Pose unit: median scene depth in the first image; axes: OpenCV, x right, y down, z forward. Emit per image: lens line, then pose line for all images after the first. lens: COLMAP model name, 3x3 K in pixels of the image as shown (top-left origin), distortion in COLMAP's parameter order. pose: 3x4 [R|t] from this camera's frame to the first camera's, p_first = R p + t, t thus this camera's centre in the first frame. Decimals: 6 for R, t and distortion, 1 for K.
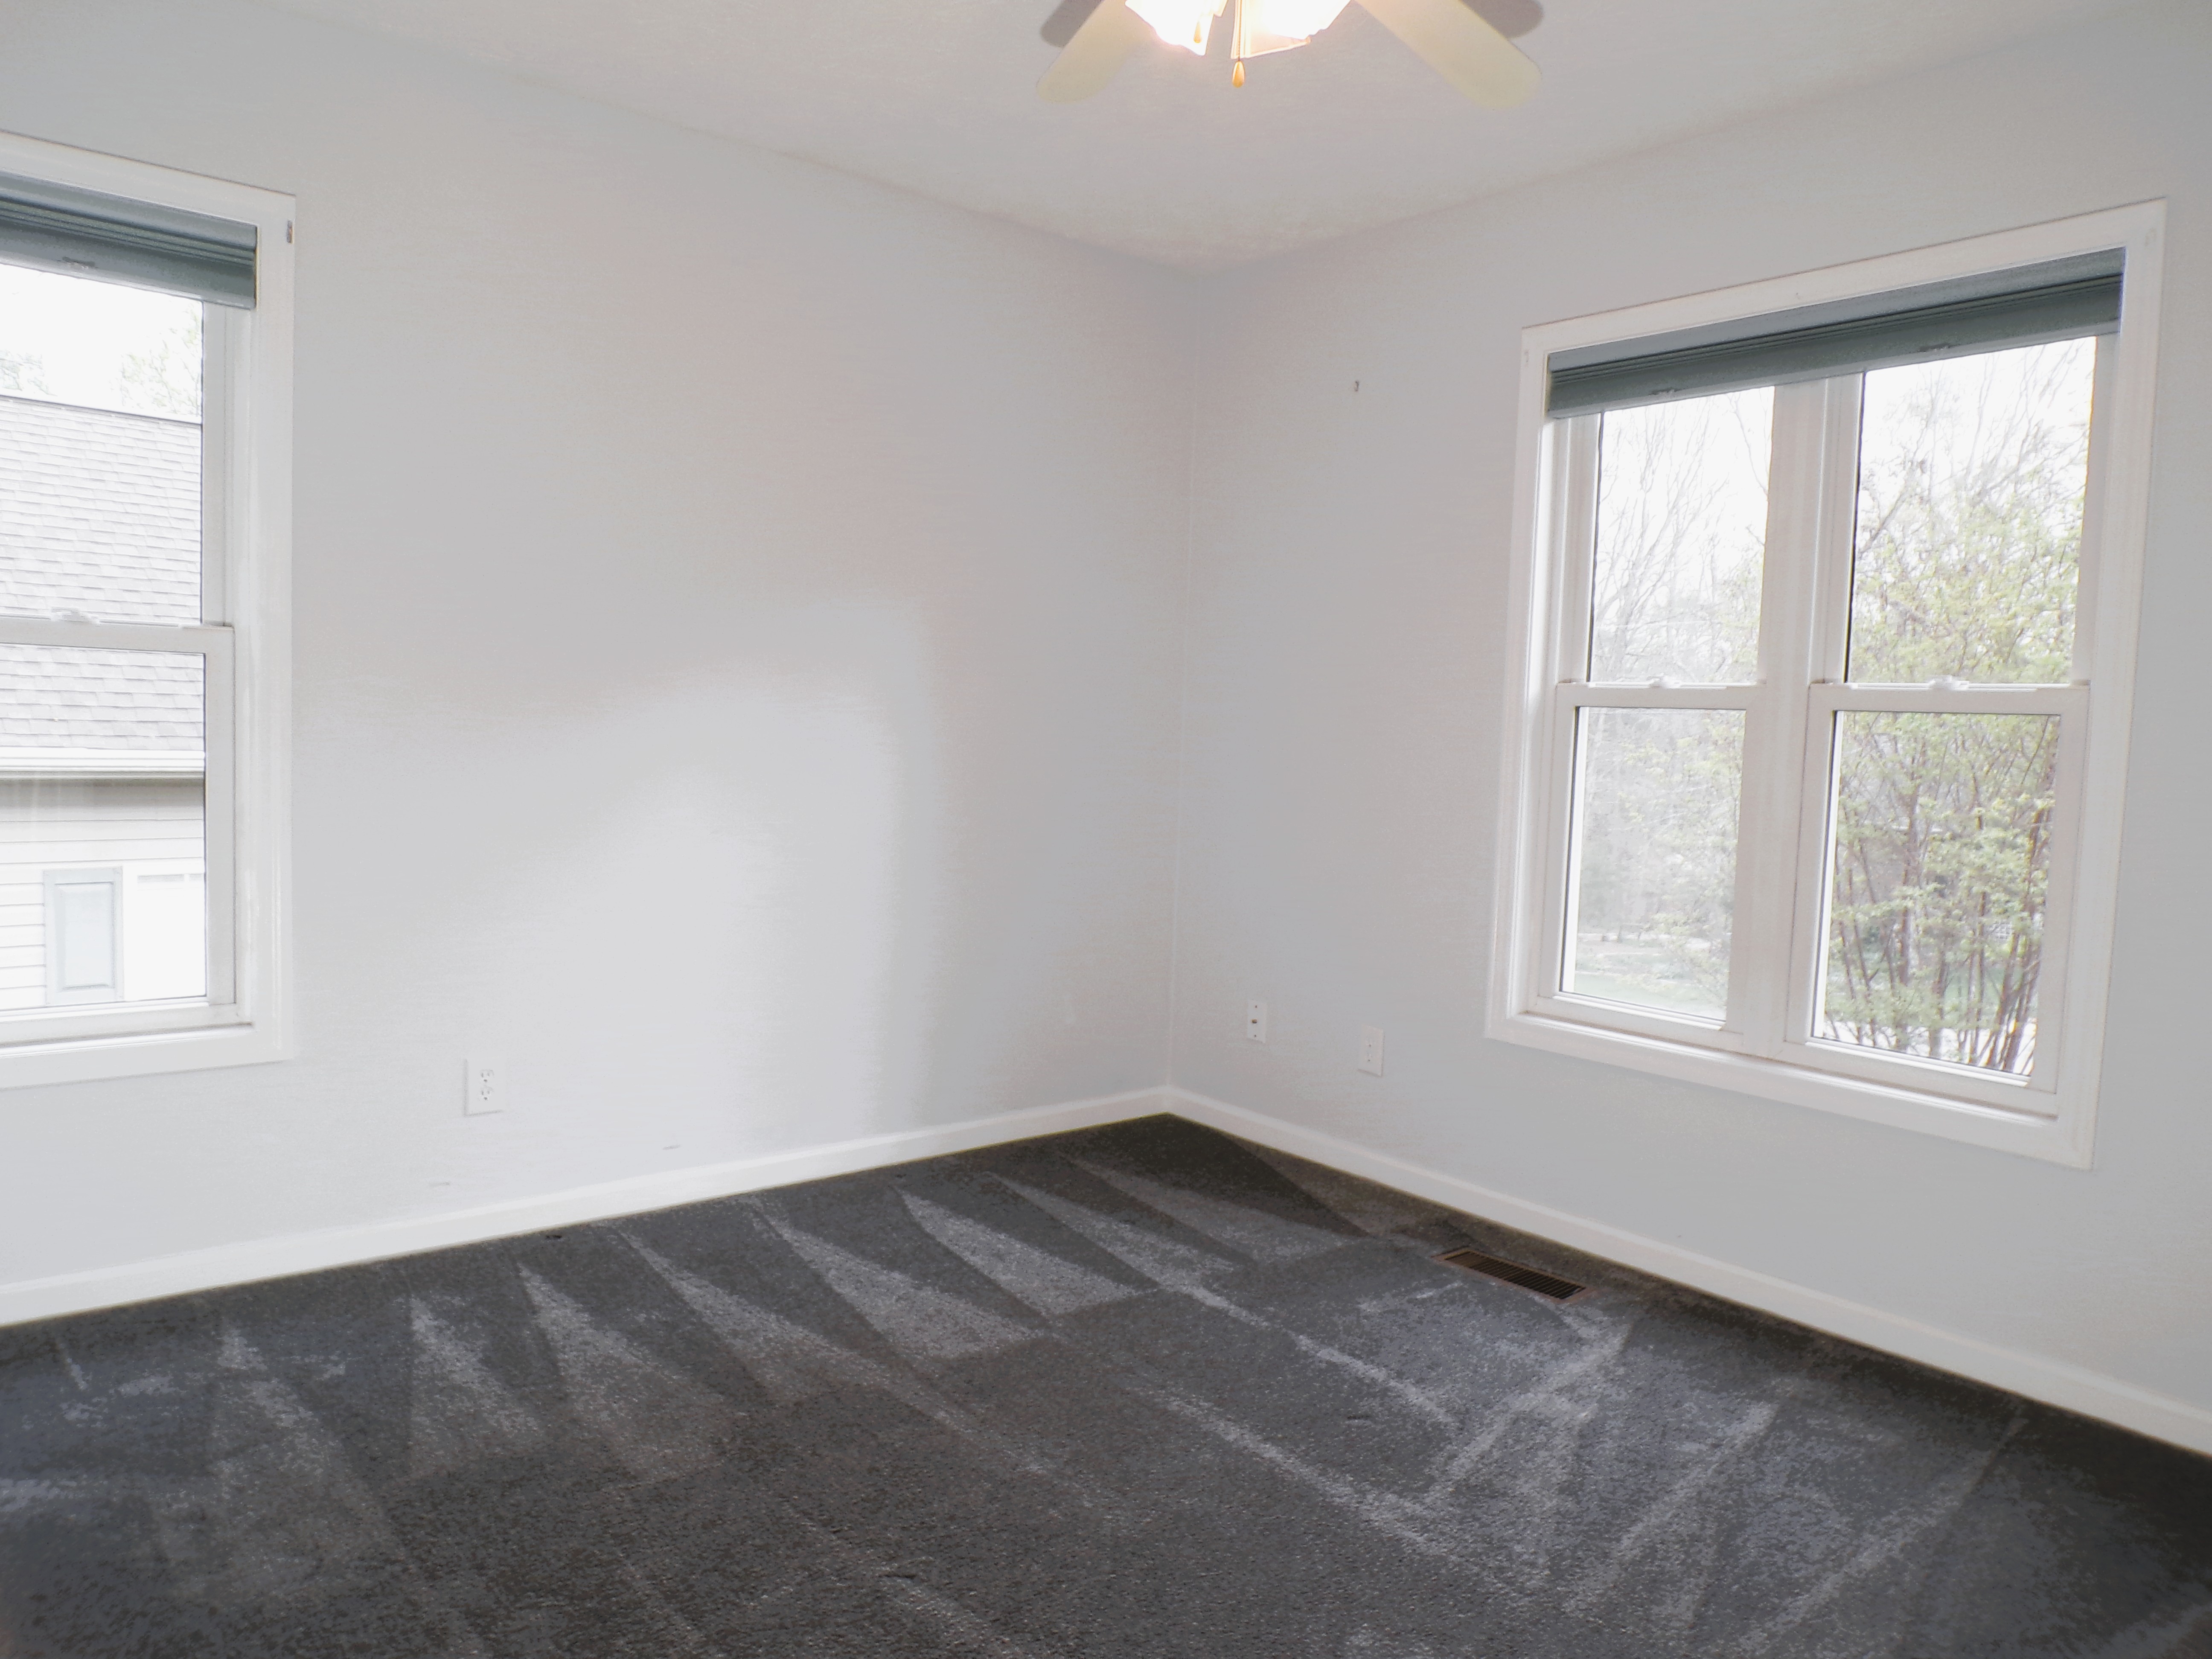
lens RADIAL K [[1492.3, 0, 1103.0], [0, 1492.3, 822.8], [0, 0, 1]] dist [-0.046725, 0.023809]
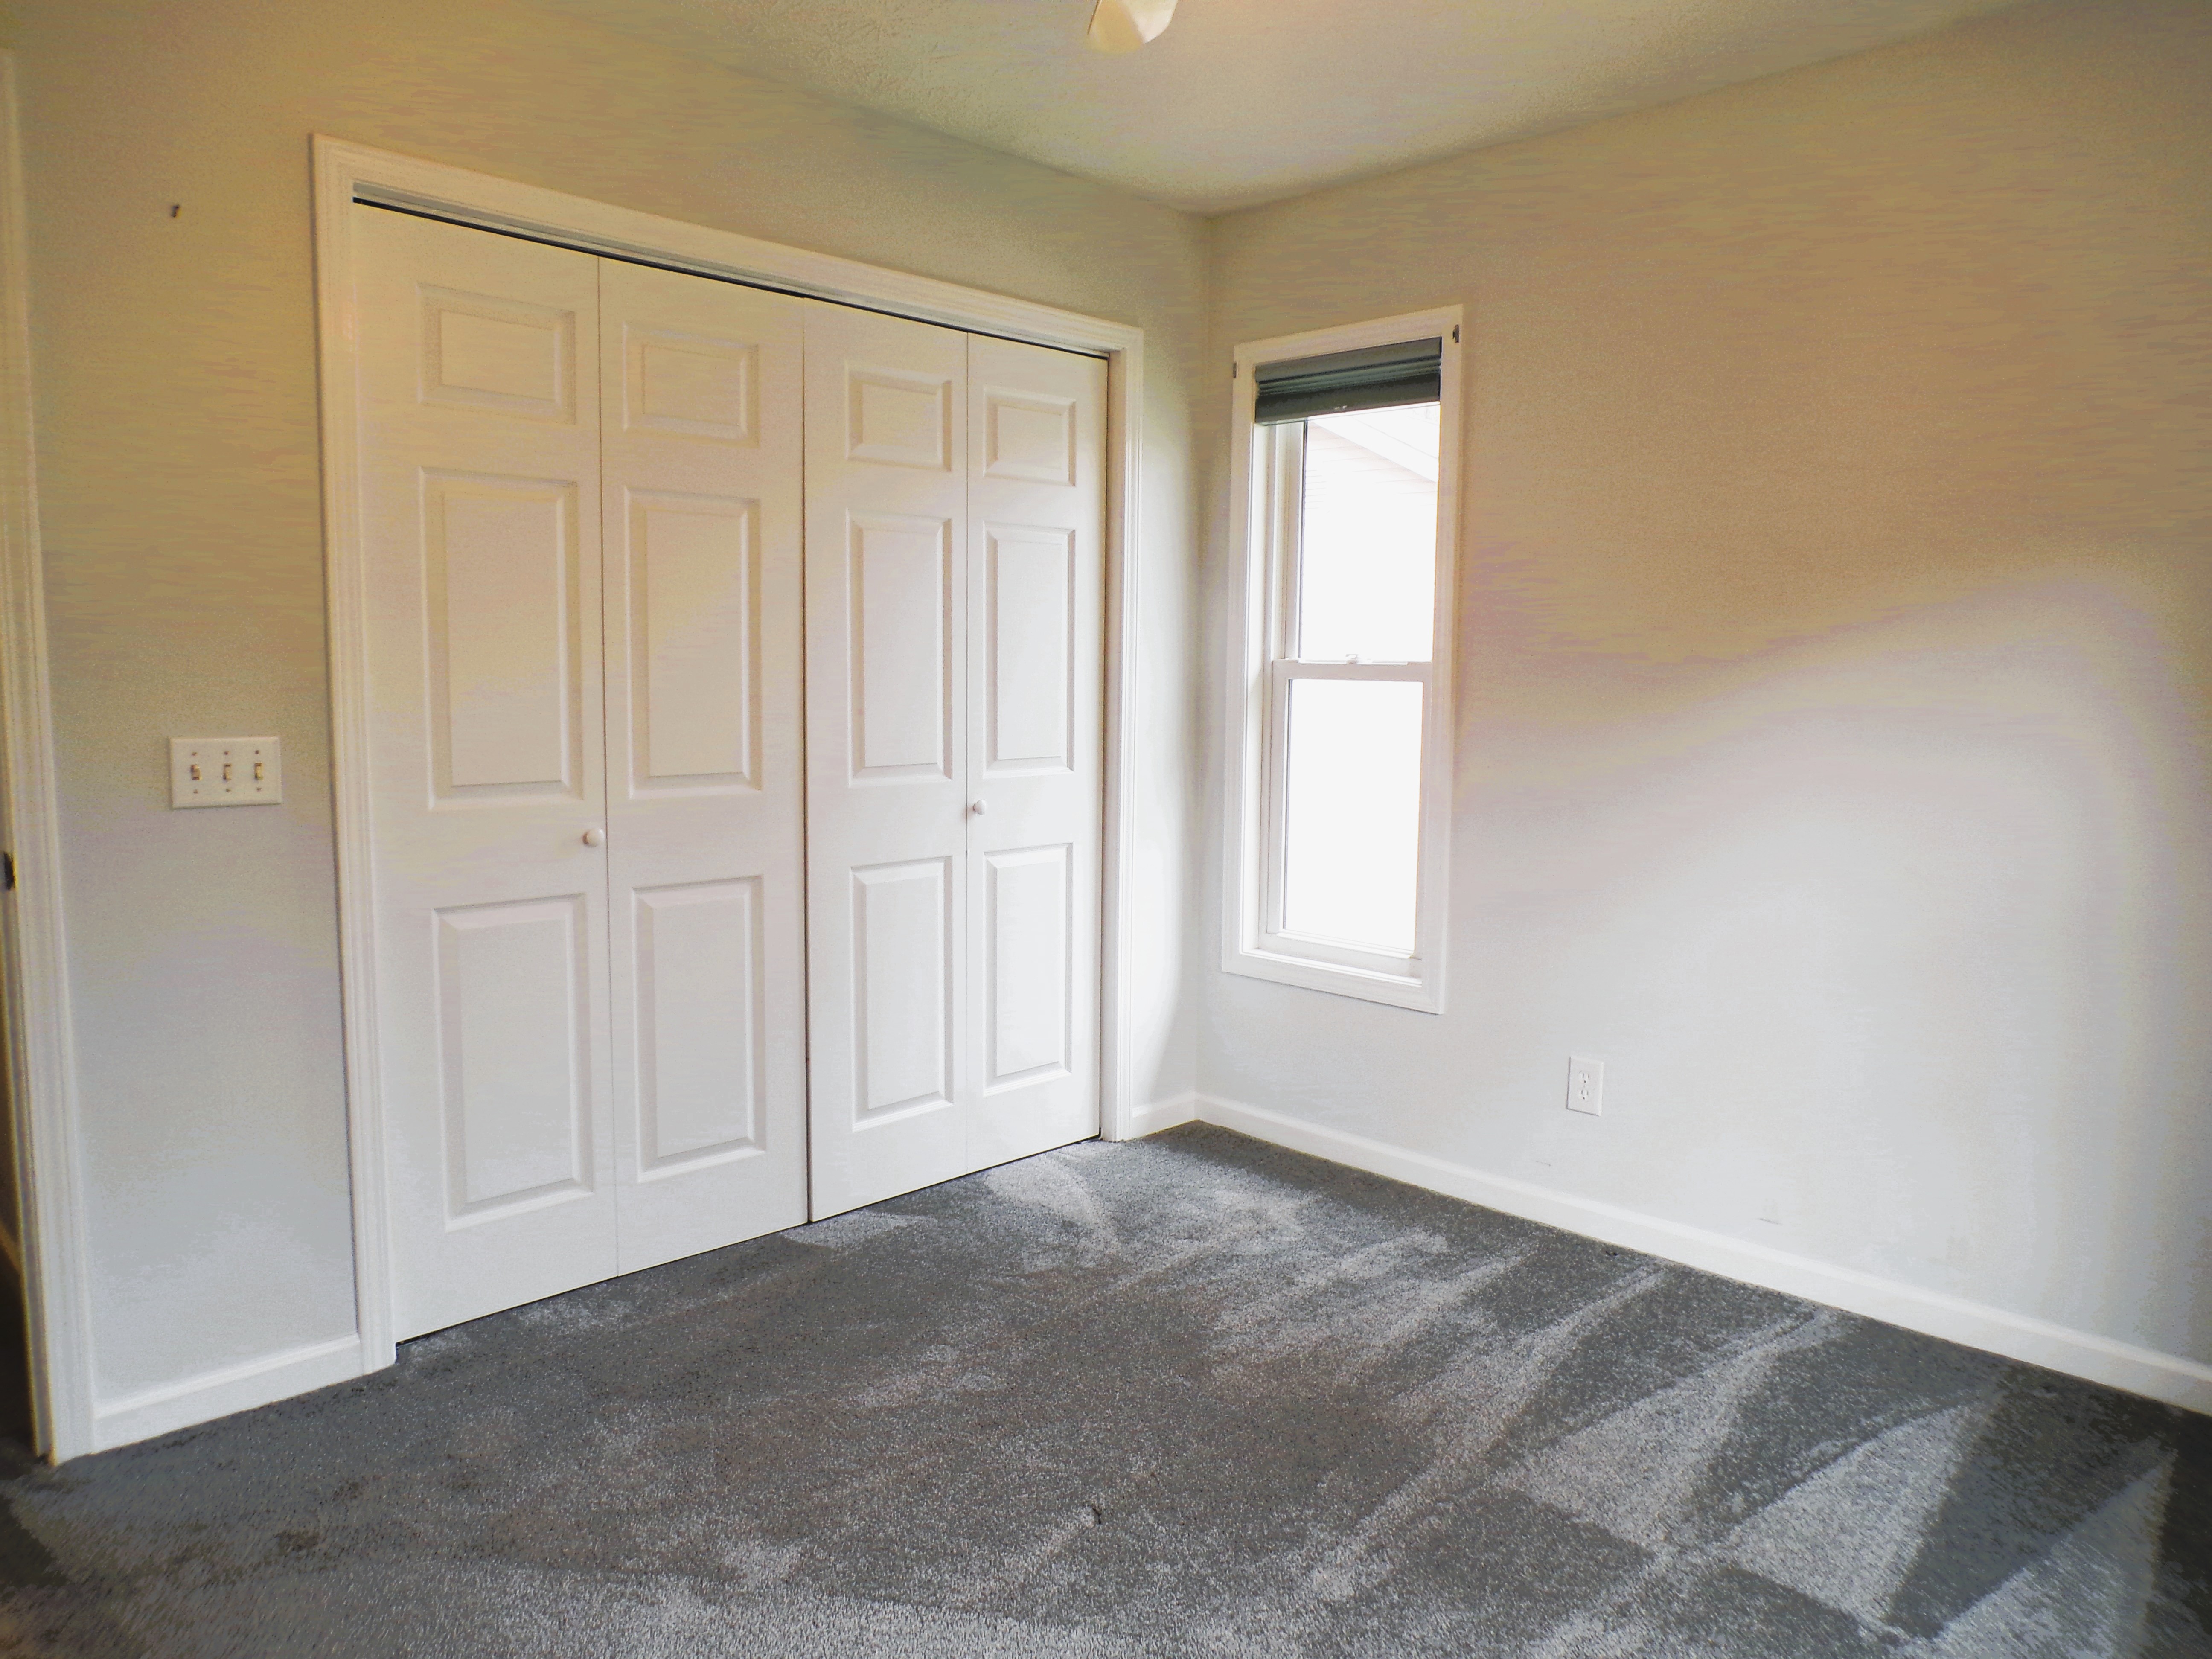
lens RADIAL K [[1492.3, 0, 1103.0], [0, 1492.3, 822.8], [0, 0, 1]] dist [-0.046725, 0.023809]
pose [[0.060704, 0.054000, -0.996694, 0.646885], [-0.069657, 0.996330, 0.049738, -0.039520], [0.995722, 0.066408, 0.064243, 0.629466]]
